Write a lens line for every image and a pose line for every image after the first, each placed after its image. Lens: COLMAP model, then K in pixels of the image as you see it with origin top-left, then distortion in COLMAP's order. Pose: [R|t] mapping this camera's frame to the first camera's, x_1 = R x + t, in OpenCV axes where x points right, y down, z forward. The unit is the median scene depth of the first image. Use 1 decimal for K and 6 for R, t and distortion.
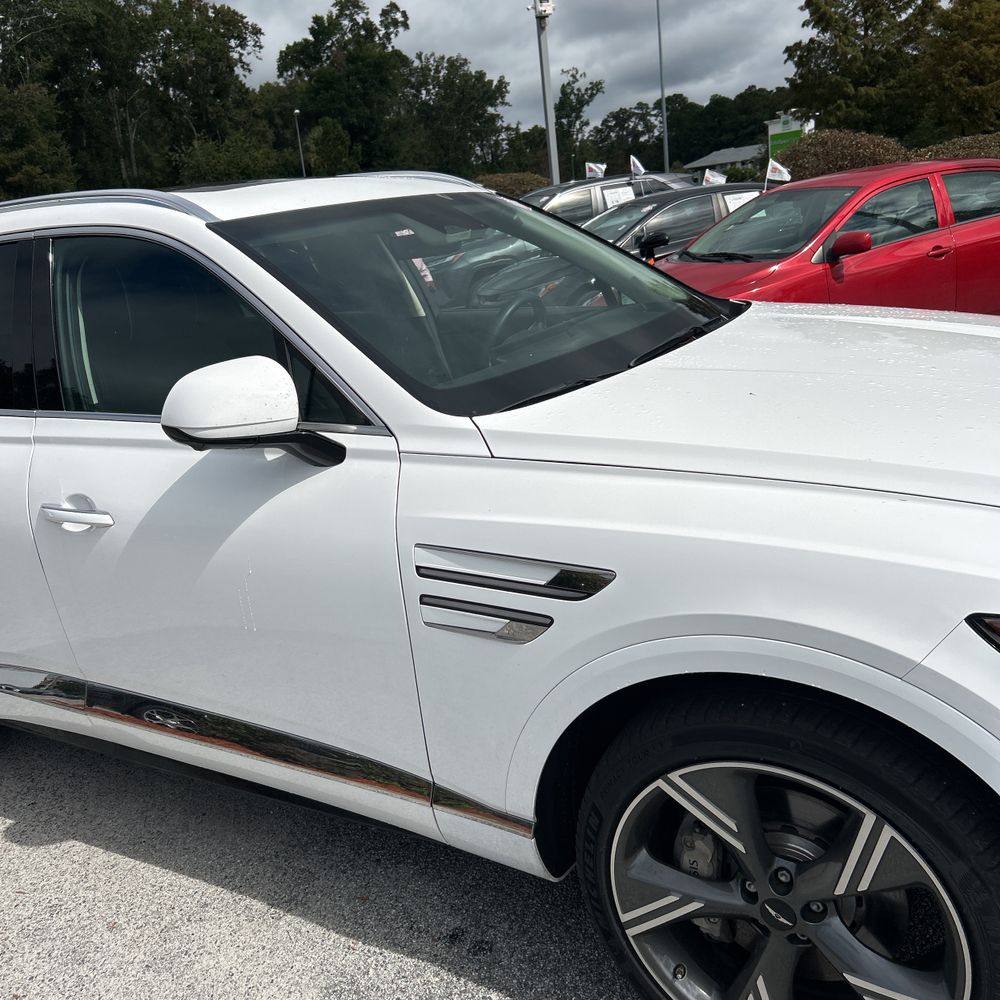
lens RADIAL K [[1008.4, 0, 496.3], [0, 1008.4, 509.2], [0, 0, 1]] dist [0.017715, 0.000000]
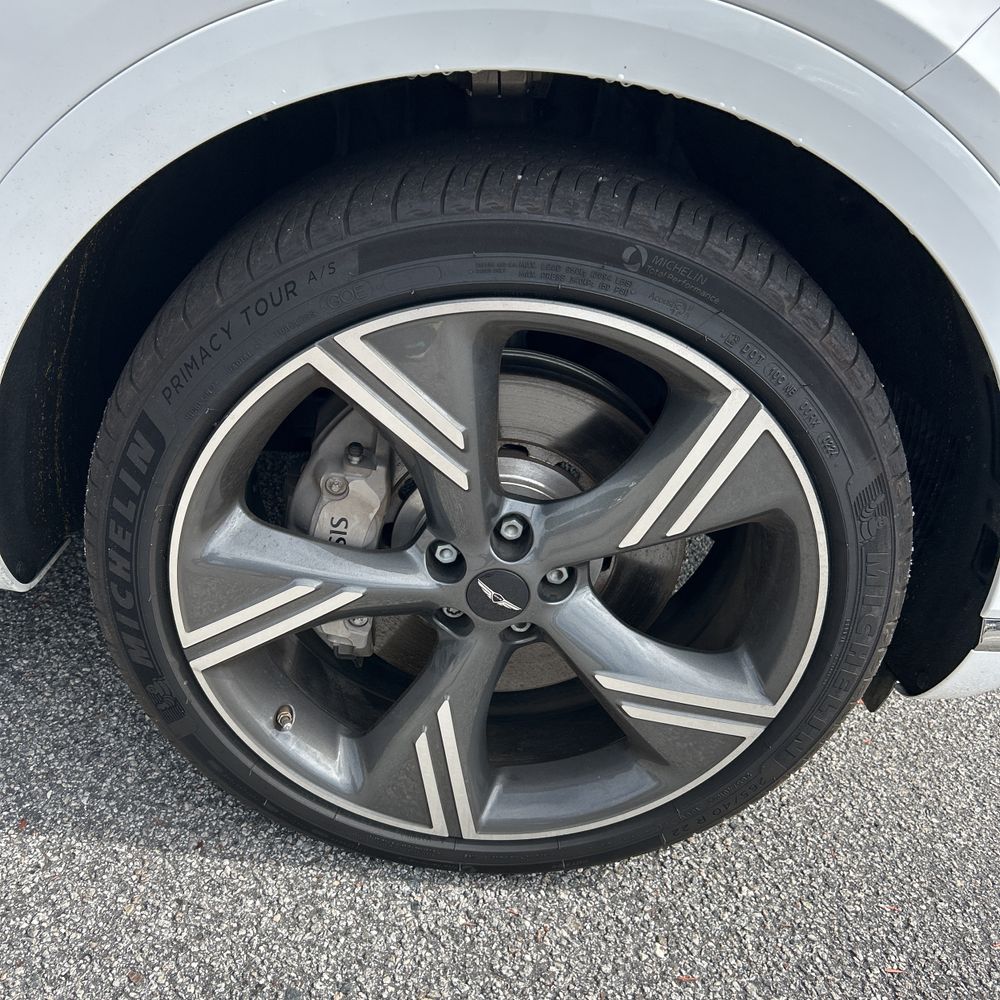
lens RADIAL K [[1008.4, 0, 491.6], [0, 1008.4, 495.8], [0, 0, 1]] dist [0.017715, 0.000000]
pose [[0.818238, -0.043784, 0.573210, -0.037505], [-0.098849, 0.971530, 0.215312, 0.205250], [-0.566318, -0.232838, 0.790614, 0.518452]]
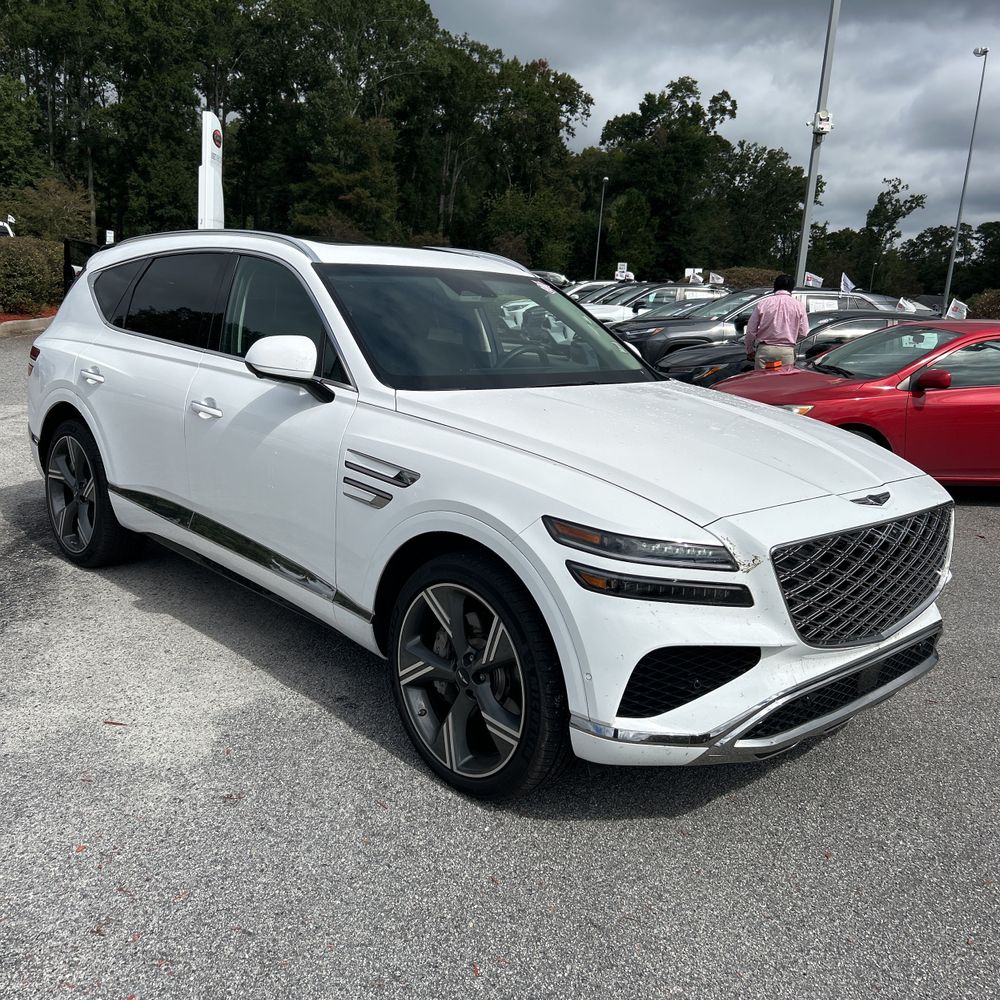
lens RADIAL K [[1008.4, 0, 502.9], [0, 1008.4, 502.7], [0, 0, 1]] dist [0.017715, 0.000000]
pose [[0.947690, 0.228079, -0.223303, 0.616716], [-0.242852, 0.969208, -0.040719, 0.135219], [0.207140, 0.092818, 0.973898, -0.720015]]
